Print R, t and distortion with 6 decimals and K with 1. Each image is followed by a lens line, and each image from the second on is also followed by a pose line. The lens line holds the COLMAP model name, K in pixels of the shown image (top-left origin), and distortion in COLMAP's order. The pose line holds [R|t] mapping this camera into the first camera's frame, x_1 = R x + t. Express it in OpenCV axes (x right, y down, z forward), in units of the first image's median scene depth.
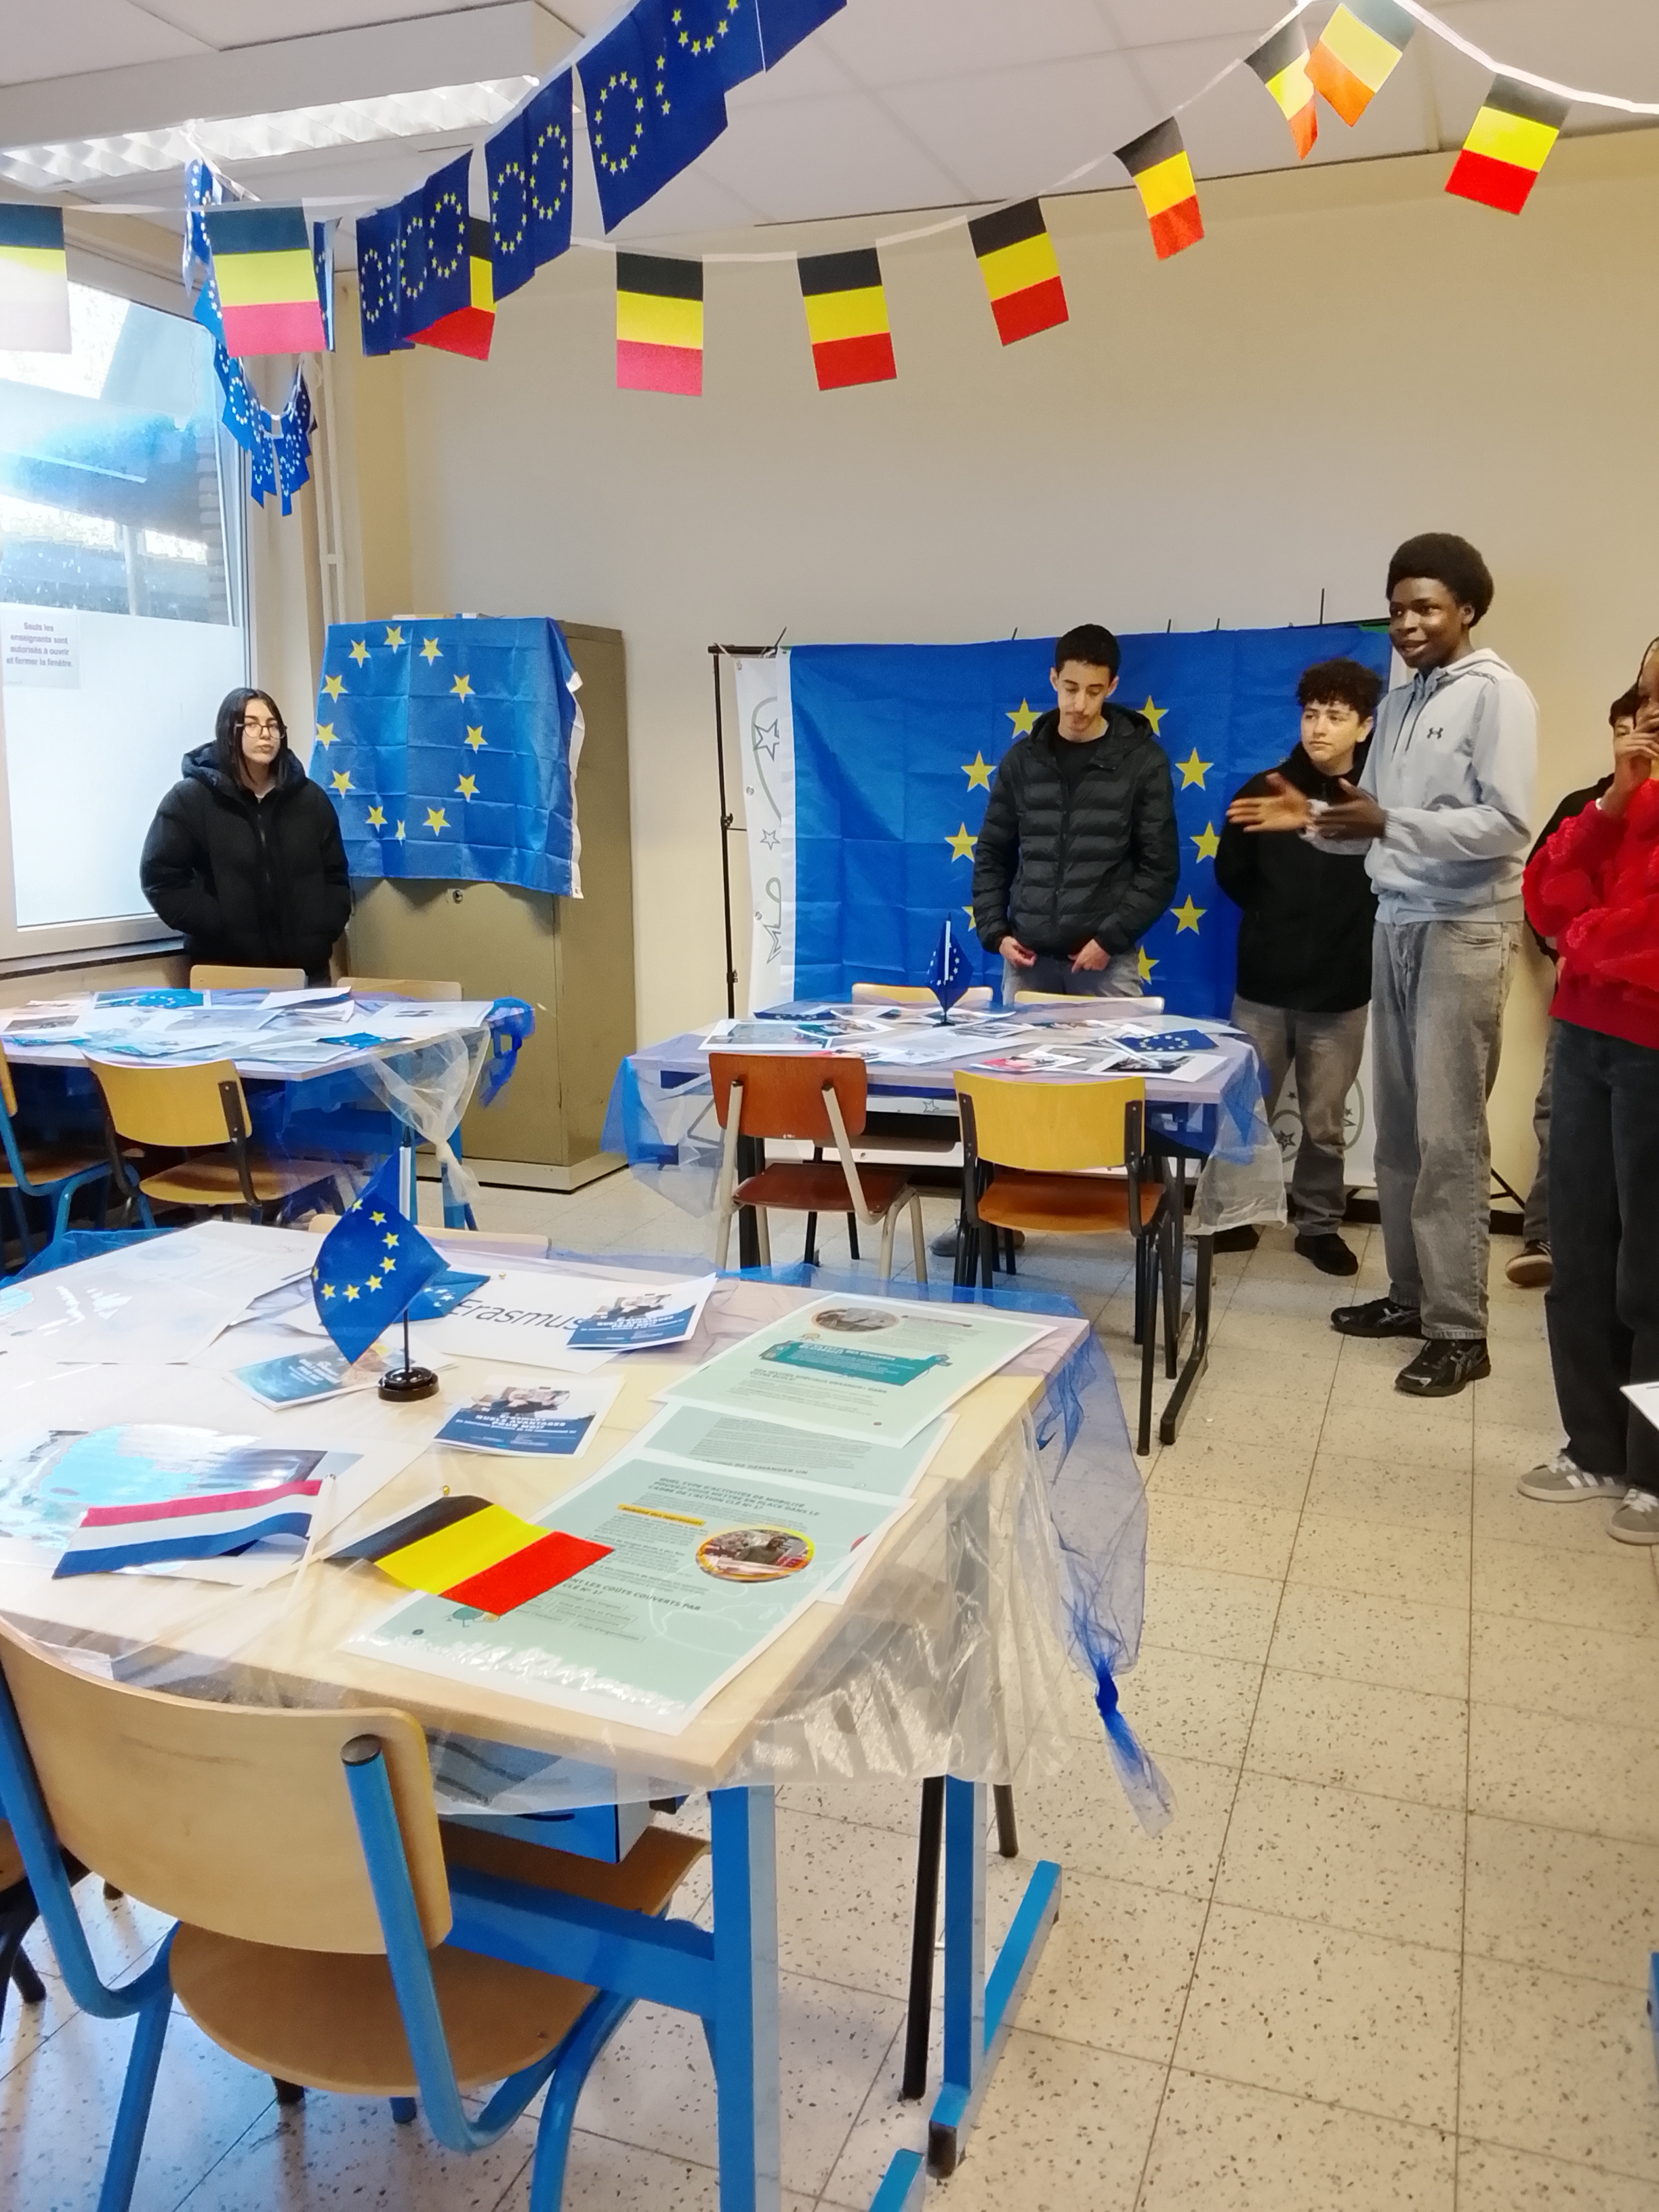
lens RADIAL K [[1730.4, 0, 832.9], [0, 1730.4, 1122.1], [0, 0, 1]] dist [0.129150, -0.169312]
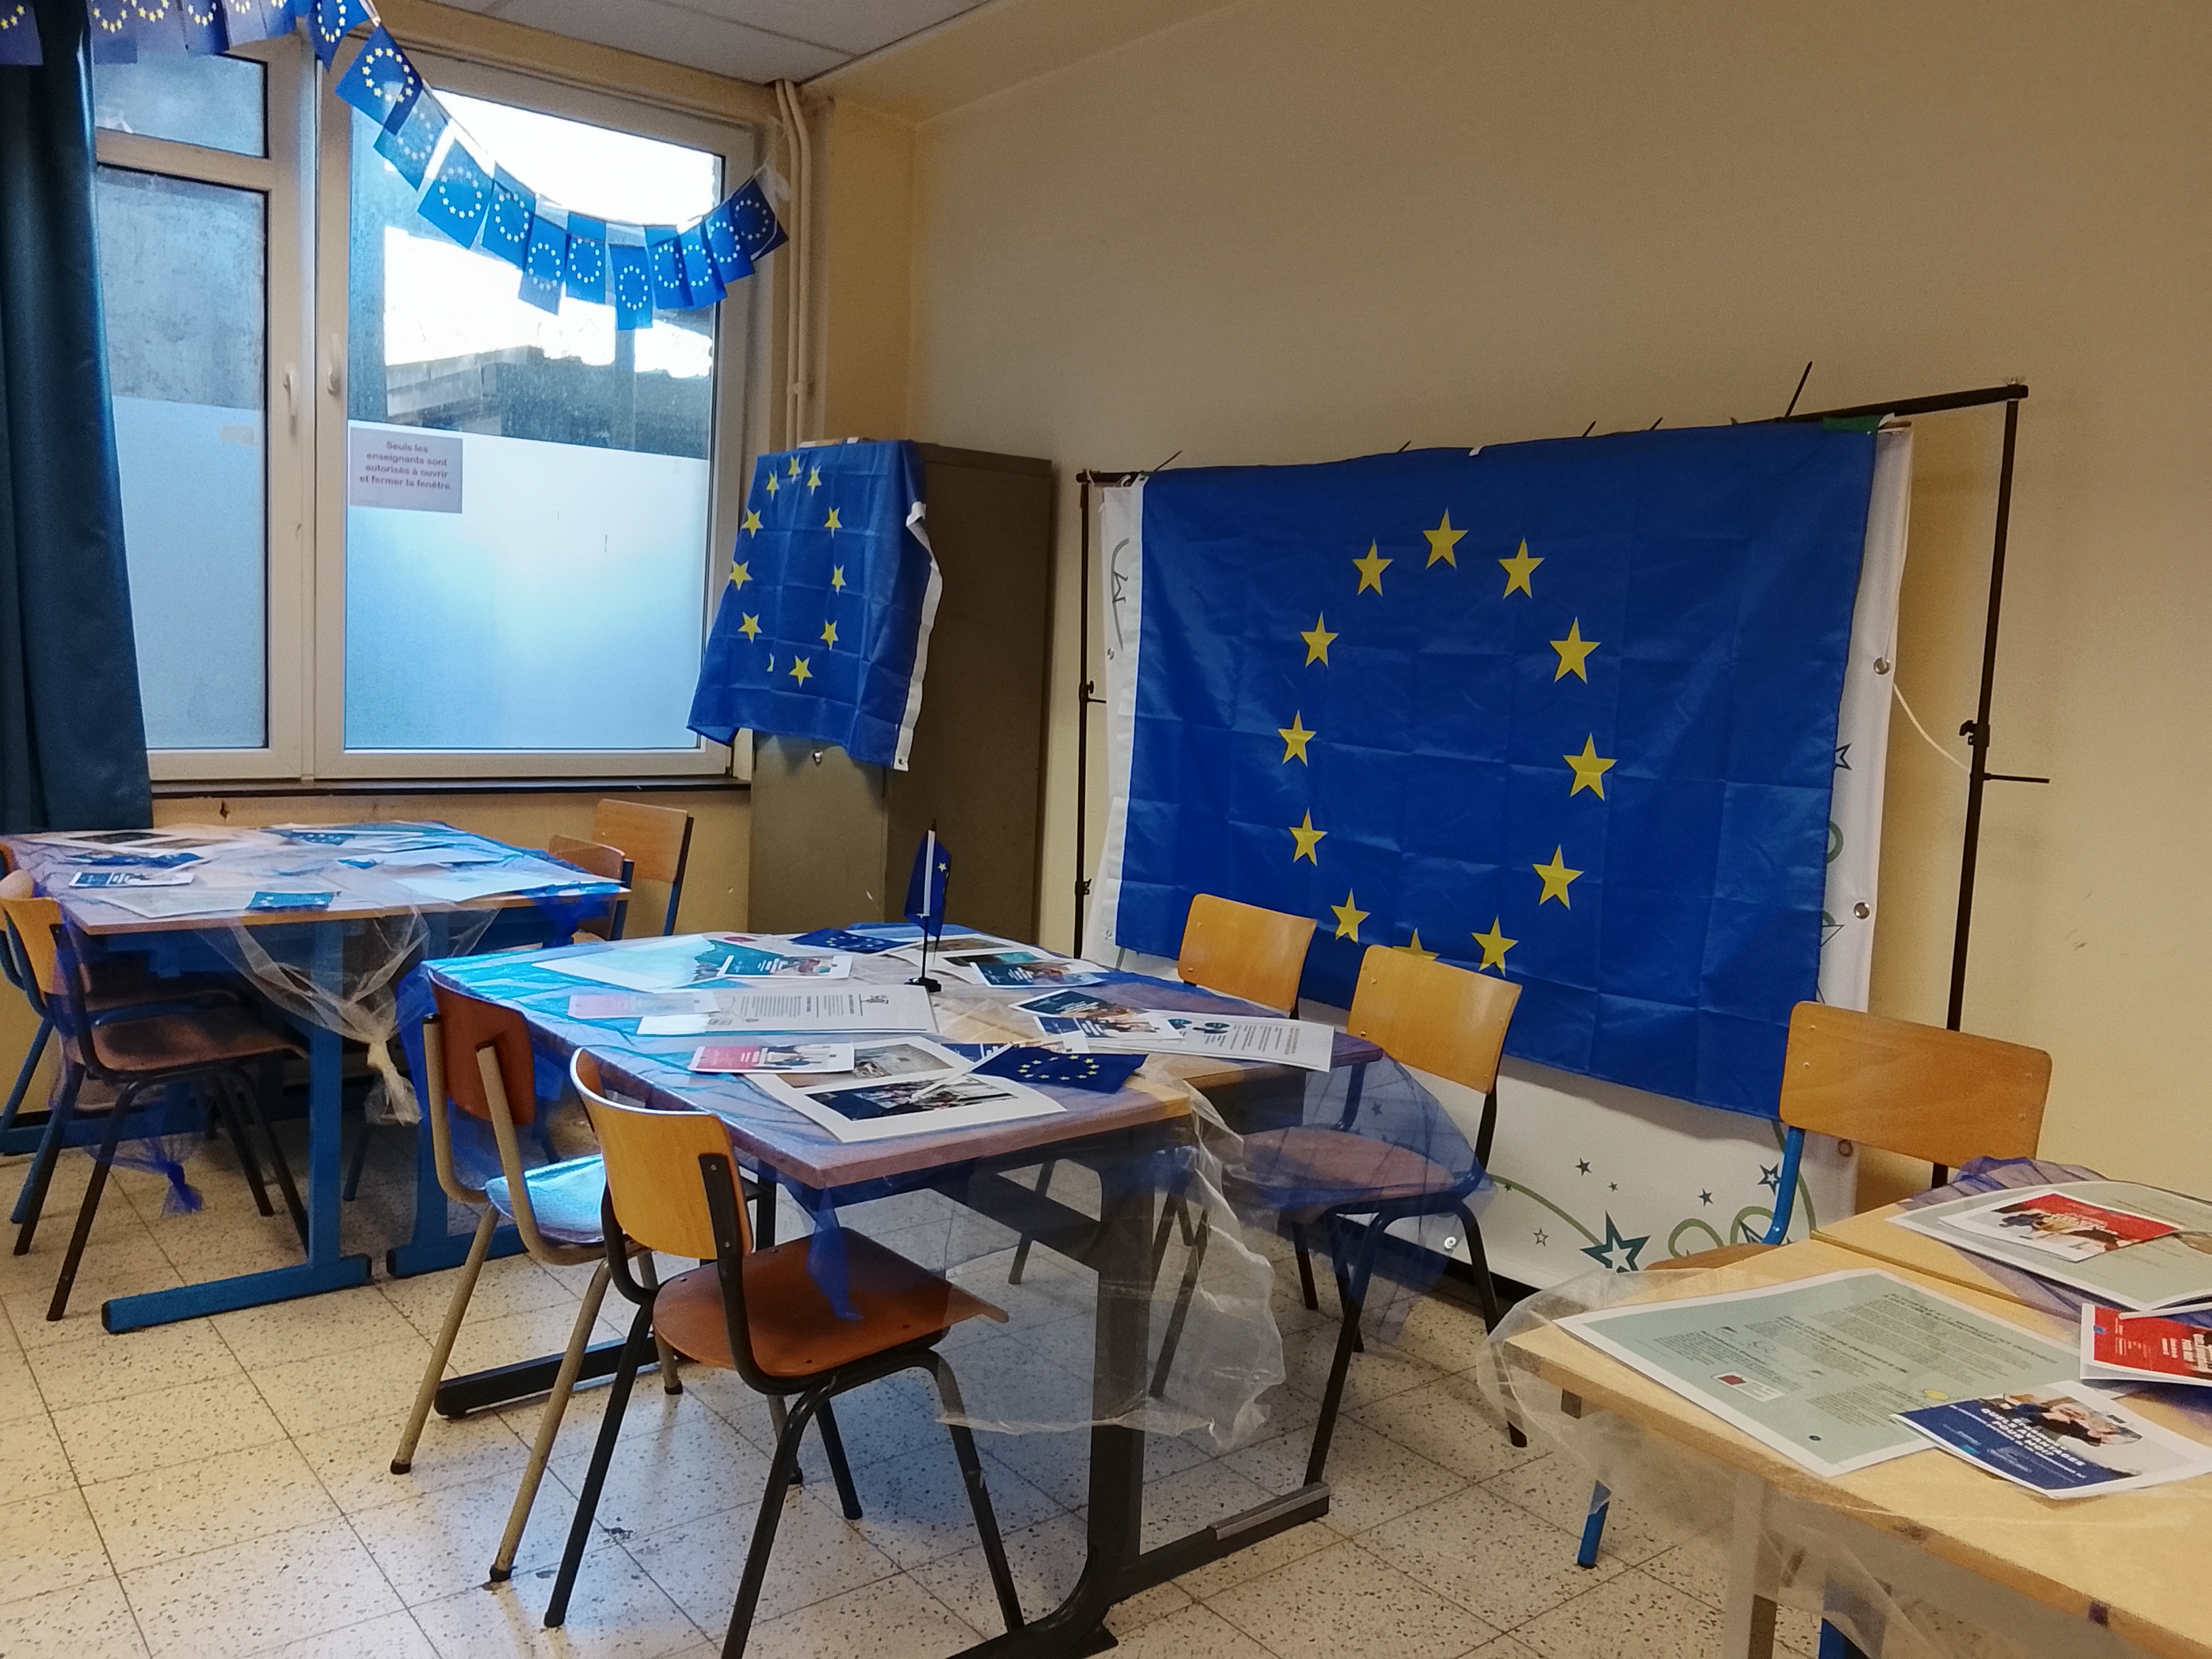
lens RADIAL K [[1756.8, 0, 1151.6], [0, 1756.8, 780.3], [0, 0, 1]] dist [0.094576, -0.125427]
pose [[0.869423, 0.088072, -0.486155, 0.360004], [-0.154421, 0.983127, -0.098058, -0.061108], [0.469316, 0.160326, 0.868354, 0.337361]]
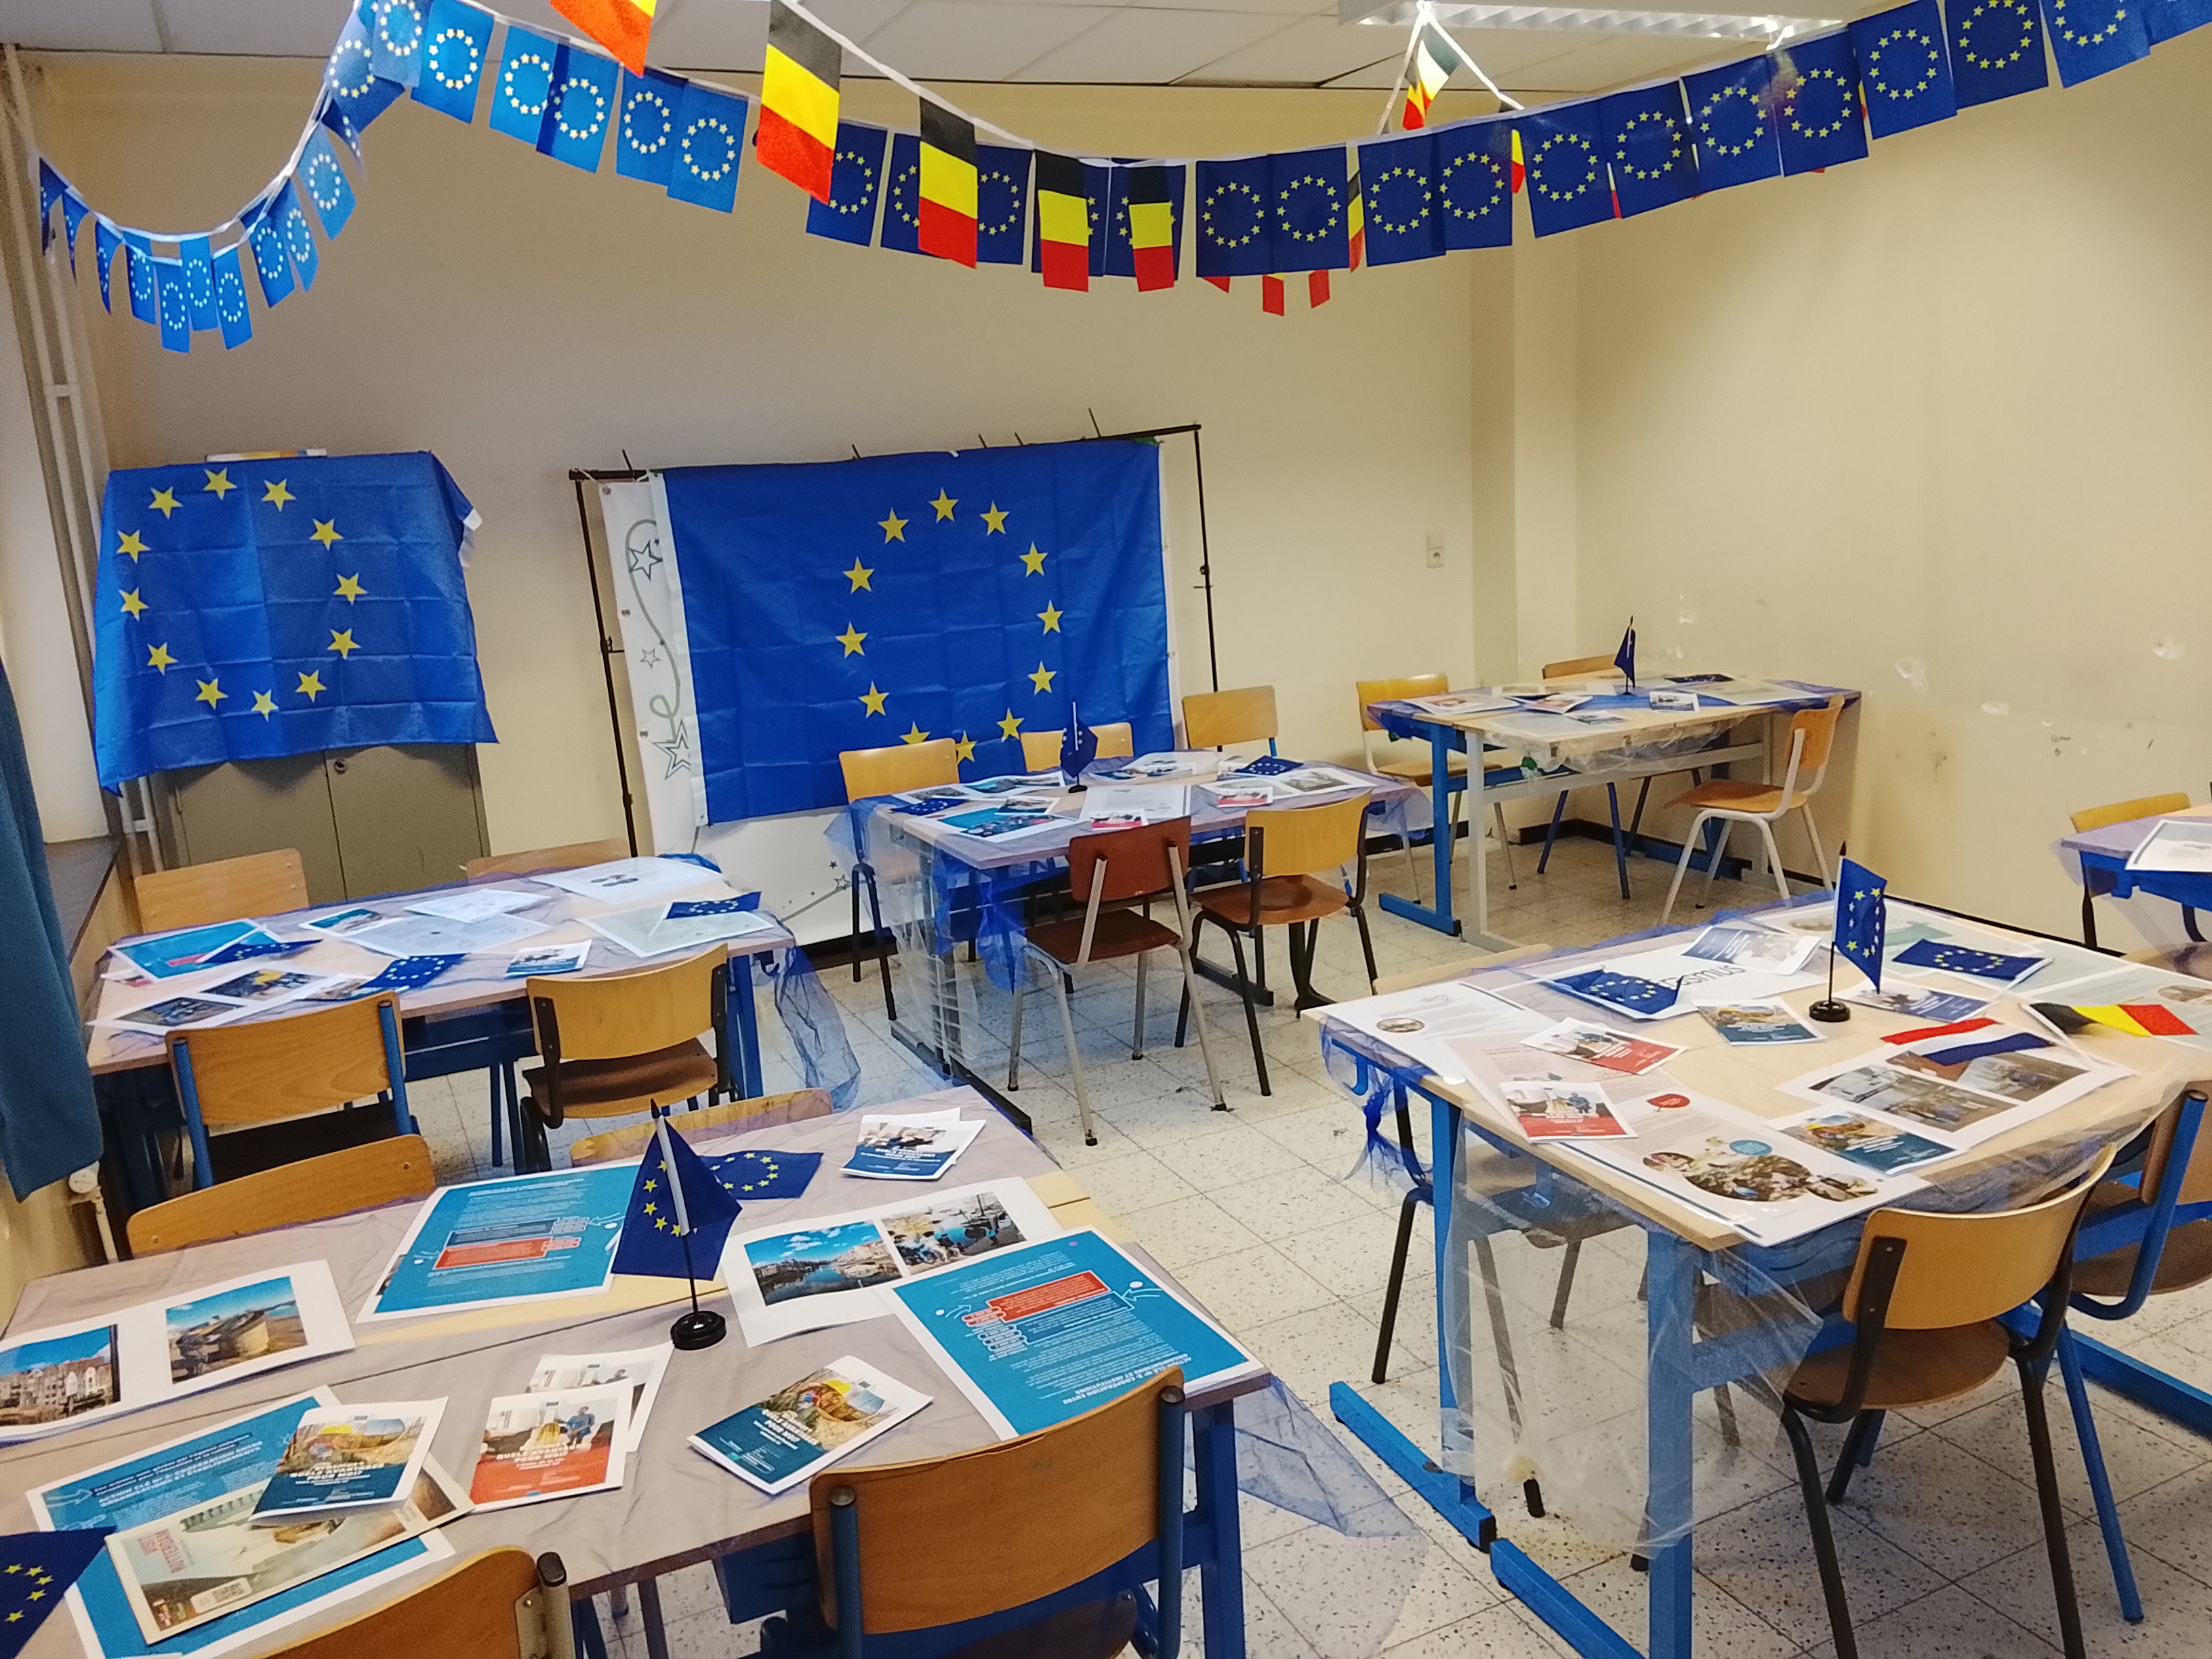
lens RADIAL K [[1775.1, 0, 1110.7], [0, 1775.1, 789.5], [0, 0, 1]] dist [0.131885, -0.211259]
pose [[0.667445, -0.178101, 0.723047, -0.627685], [0.206151, 0.977221, 0.050412, -0.087050], [-0.715555, 0.115409, 0.688957, 0.107869]]
